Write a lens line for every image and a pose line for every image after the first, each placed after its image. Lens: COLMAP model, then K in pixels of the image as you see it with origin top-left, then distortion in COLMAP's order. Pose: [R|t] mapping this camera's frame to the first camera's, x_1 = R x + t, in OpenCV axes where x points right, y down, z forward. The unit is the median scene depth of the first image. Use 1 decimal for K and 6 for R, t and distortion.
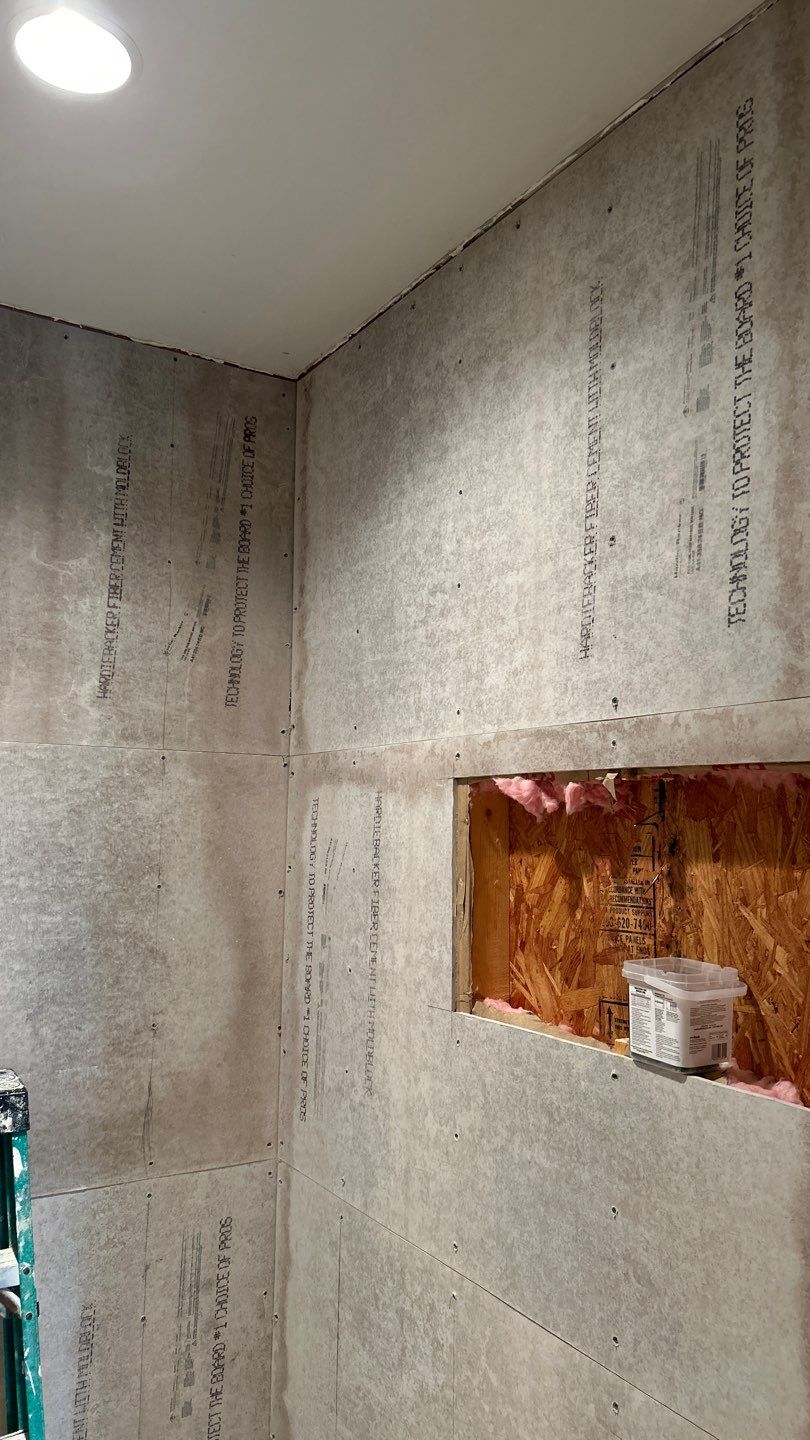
lens RADIAL K [[1059.0, 0, 404.0], [0, 1059.0, 721.0], [0, 0, 1]] dist [0.033572, -0.047916]
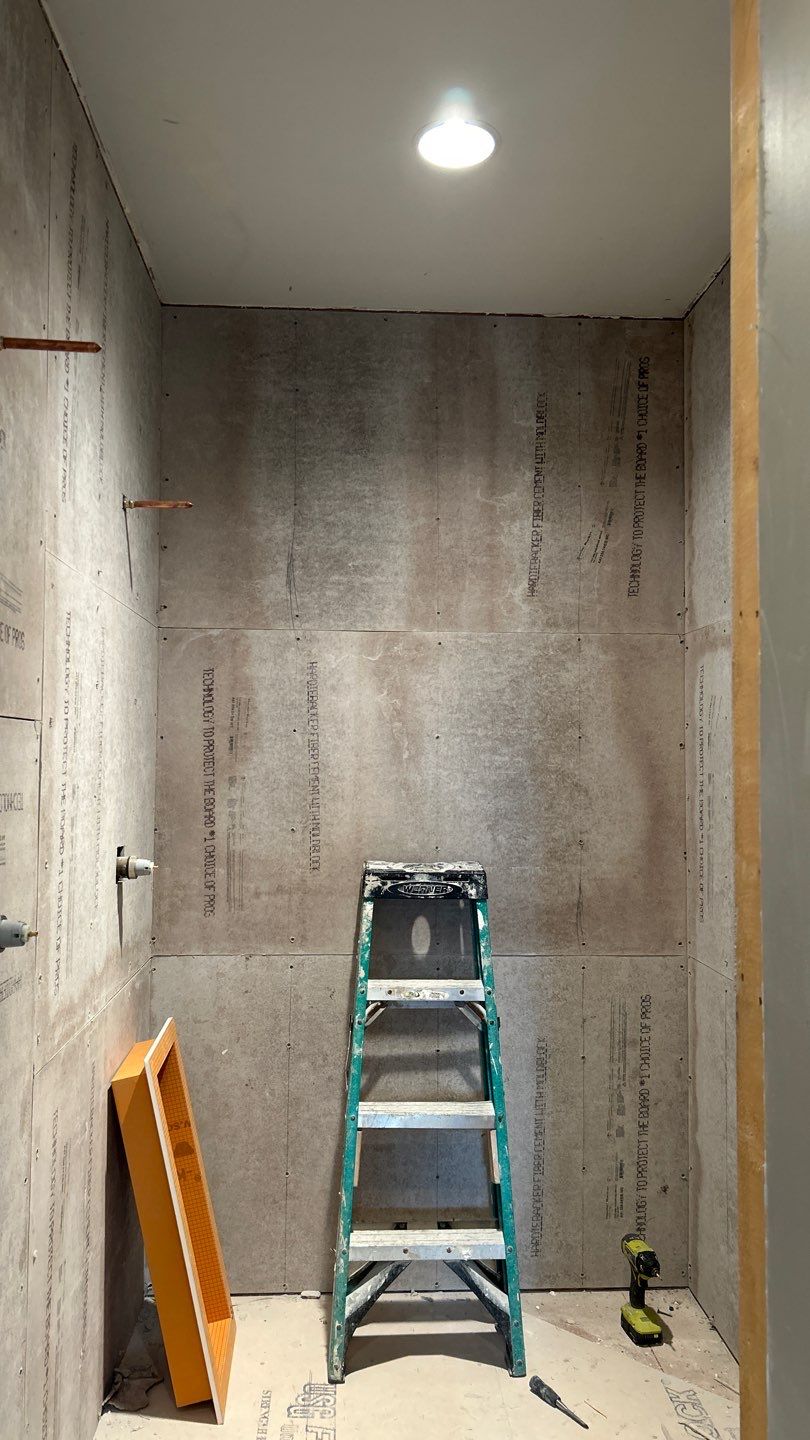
lens RADIAL K [[1059.0, 0, 405.6], [0, 1059.0, 715.4], [0, 0, 1]] dist [0.033572, -0.047916]
pose [[0.878535, -0.032135, -0.476597, 0.201470], [0.056292, 0.997747, 0.036493, 0.068688], [0.474350, -0.058889, 0.878364, -0.243727]]
